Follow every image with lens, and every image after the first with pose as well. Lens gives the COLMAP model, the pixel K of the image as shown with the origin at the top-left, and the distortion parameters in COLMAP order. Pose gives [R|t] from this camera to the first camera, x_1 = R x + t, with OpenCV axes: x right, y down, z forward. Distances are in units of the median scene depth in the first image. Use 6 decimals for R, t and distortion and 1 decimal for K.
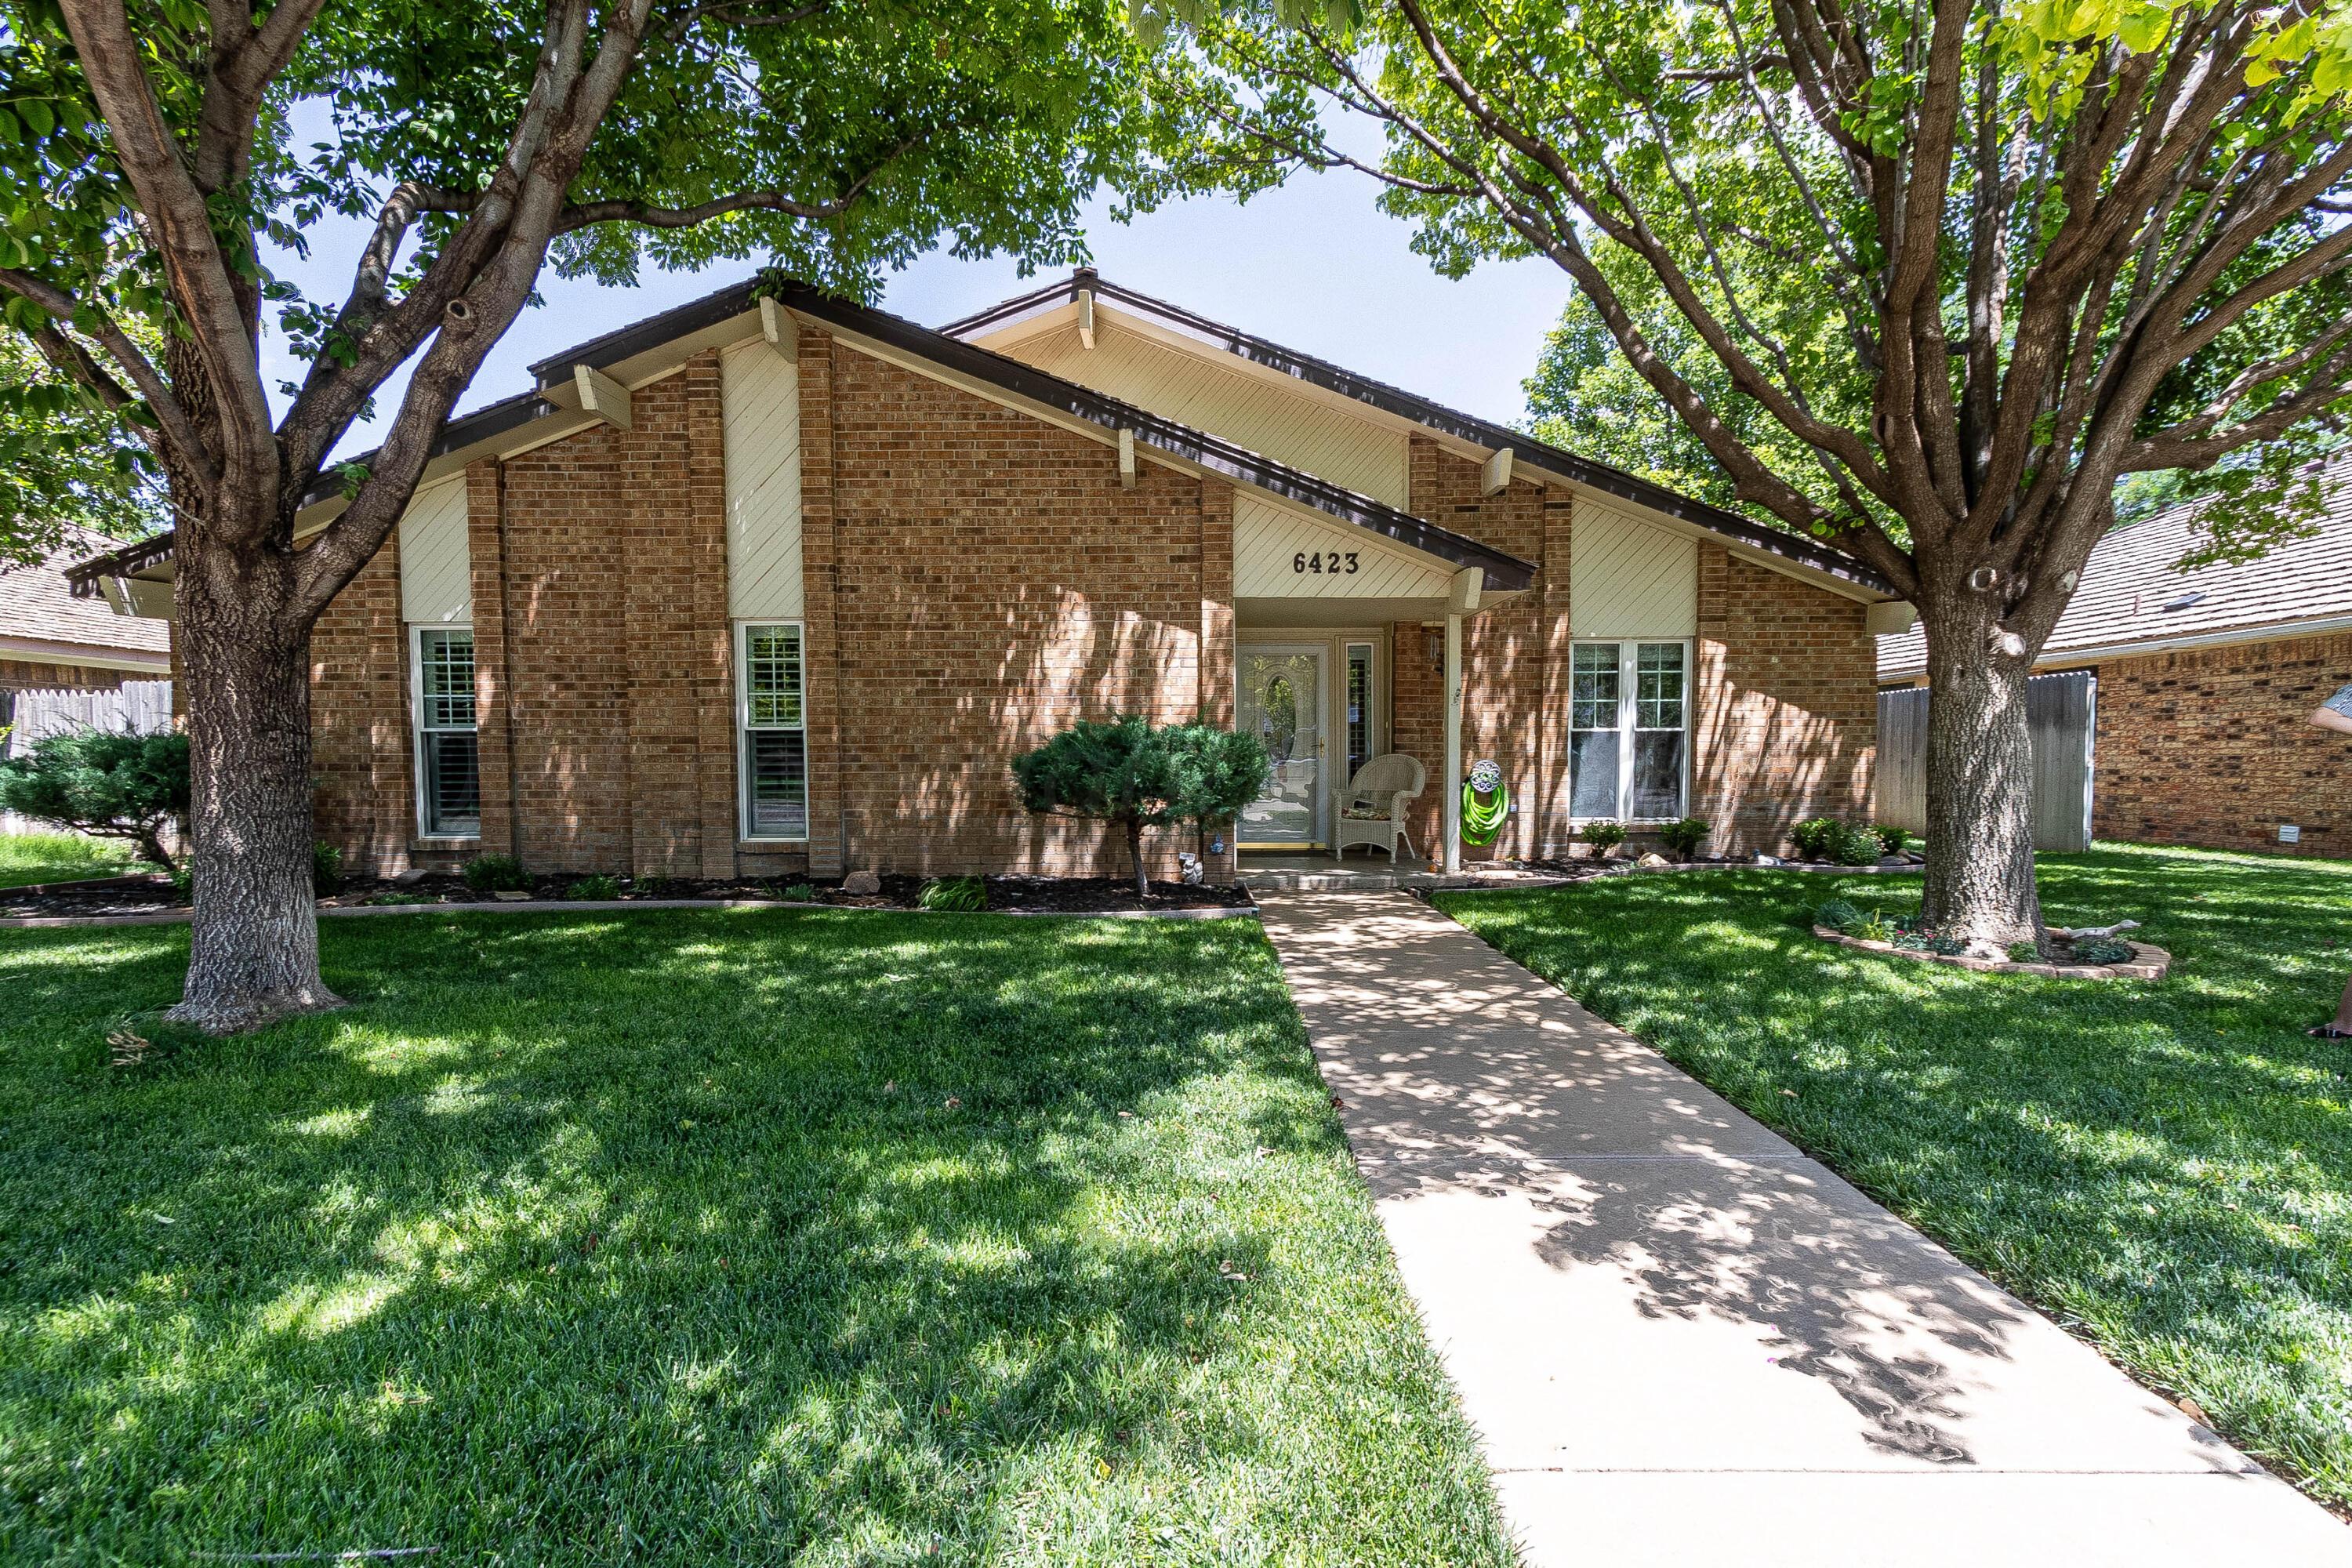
lens RADIAL K [[1079.0, 0, 1178.5], [0, 1079.0, 787.6], [0, 0, 1]] dist [-0.005206, -0.000558]
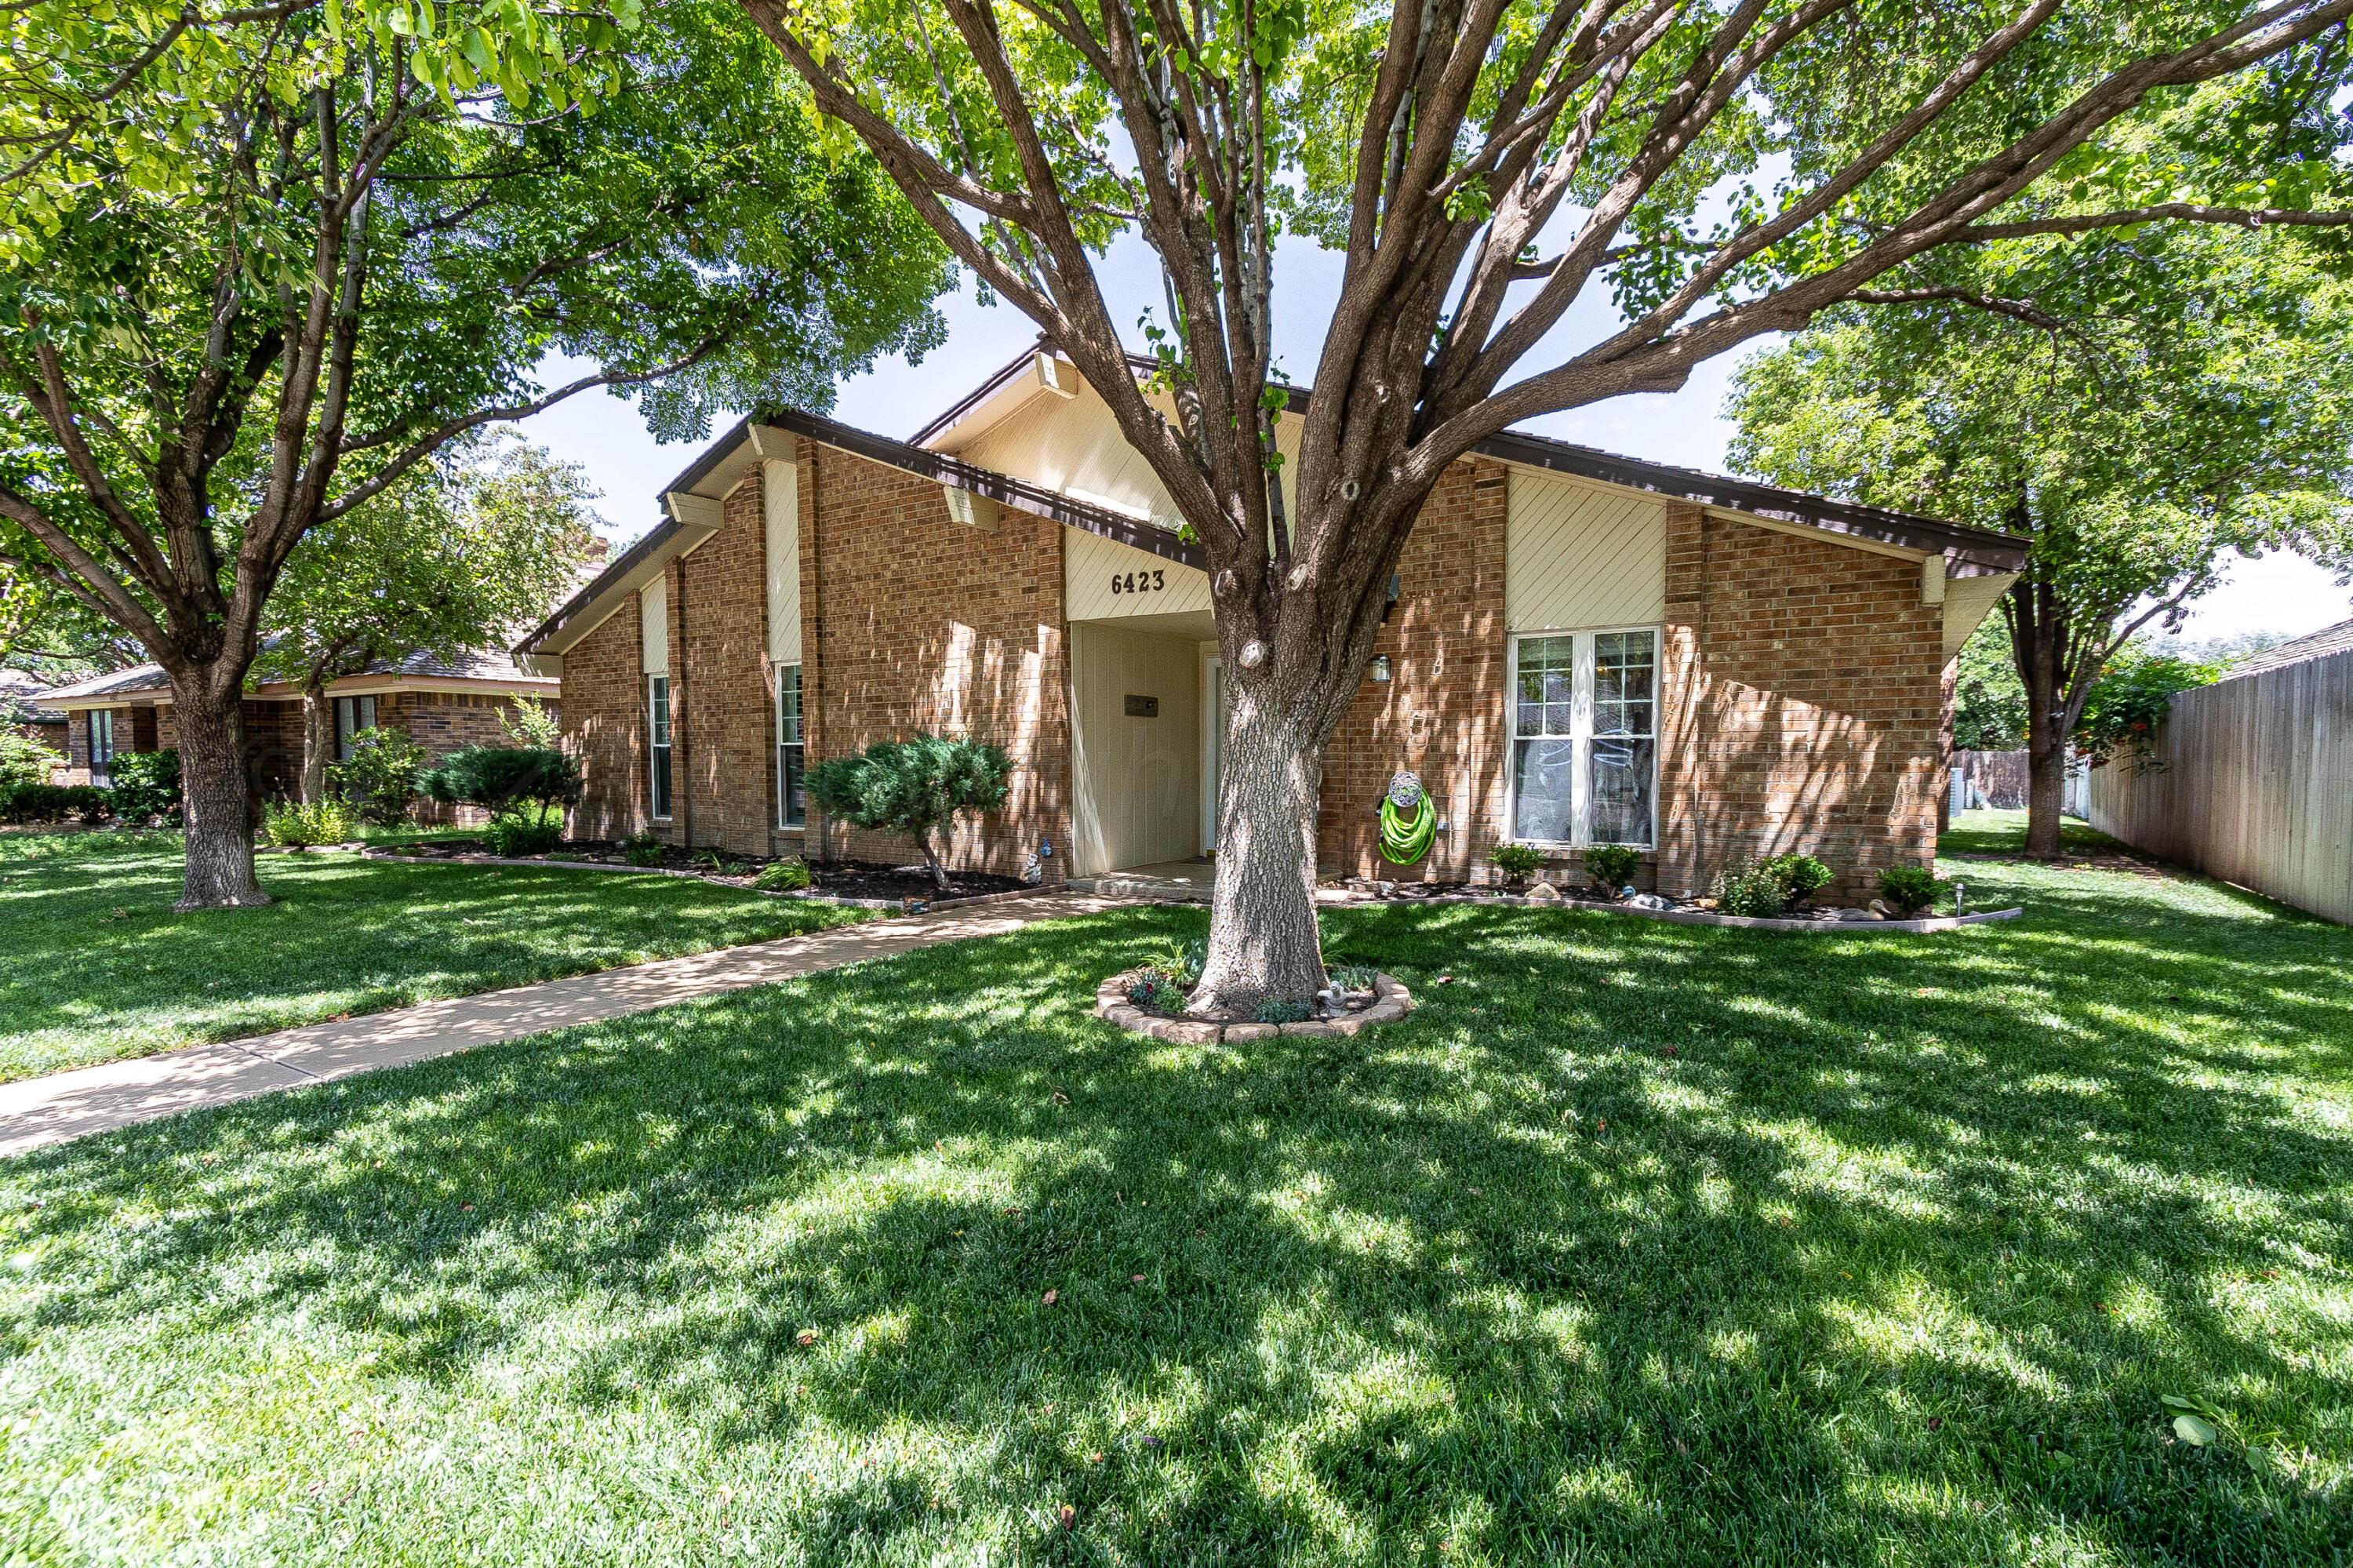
lens RADIAL K [[1079.5, 0, 1182.9], [0, 1079.5, 788.0], [0, 0, 1]] dist [-0.005206, -0.000558]
pose [[0.844099, 0.016336, -0.535938, 0.636598], [-0.014826, 0.999865, 0.007126, -0.015634], [0.535982, 0.001931, 0.844227, 0.126661]]
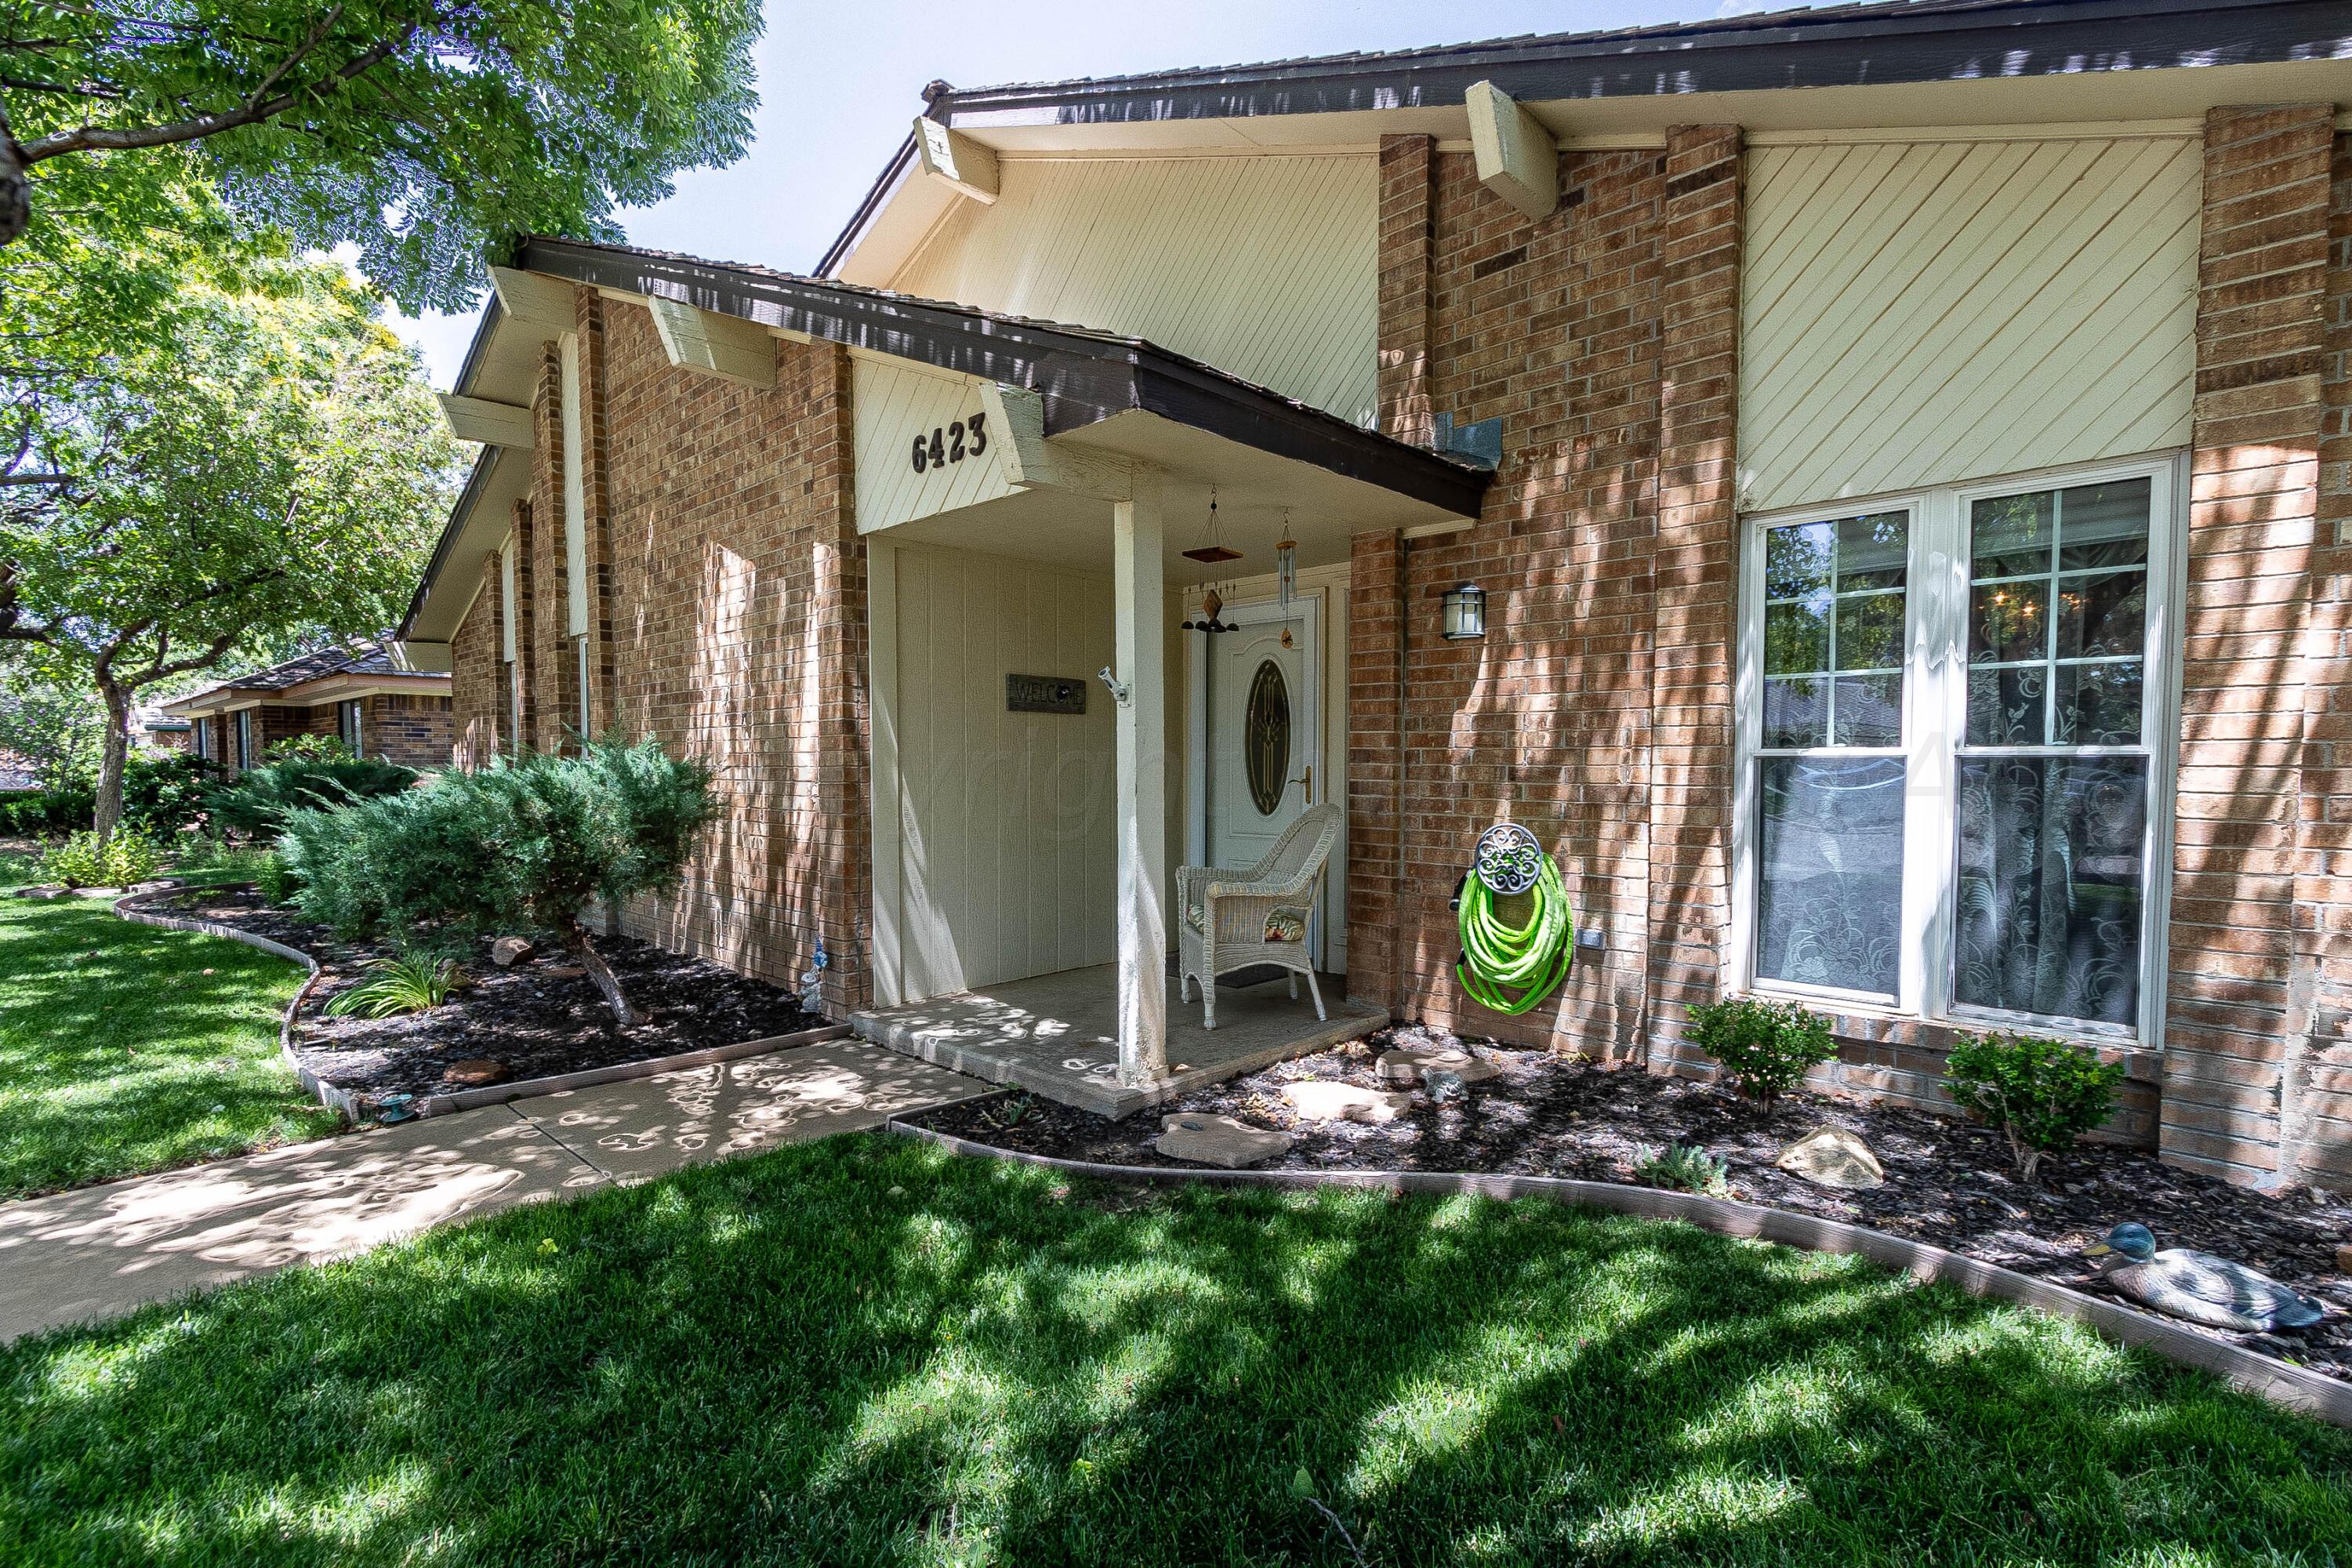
lens RADIAL K [[1079.0, 0, 1176.2], [0, 1079.0, 798.6], [0, 0, 1]] dist [-0.005206, -0.000558]
pose [[0.721332, 0.026047, -0.692099, 0.506167], [-0.020625, 0.999657, 0.016125, -0.040590], [0.692282, 0.002643, 0.721622, 0.606275]]
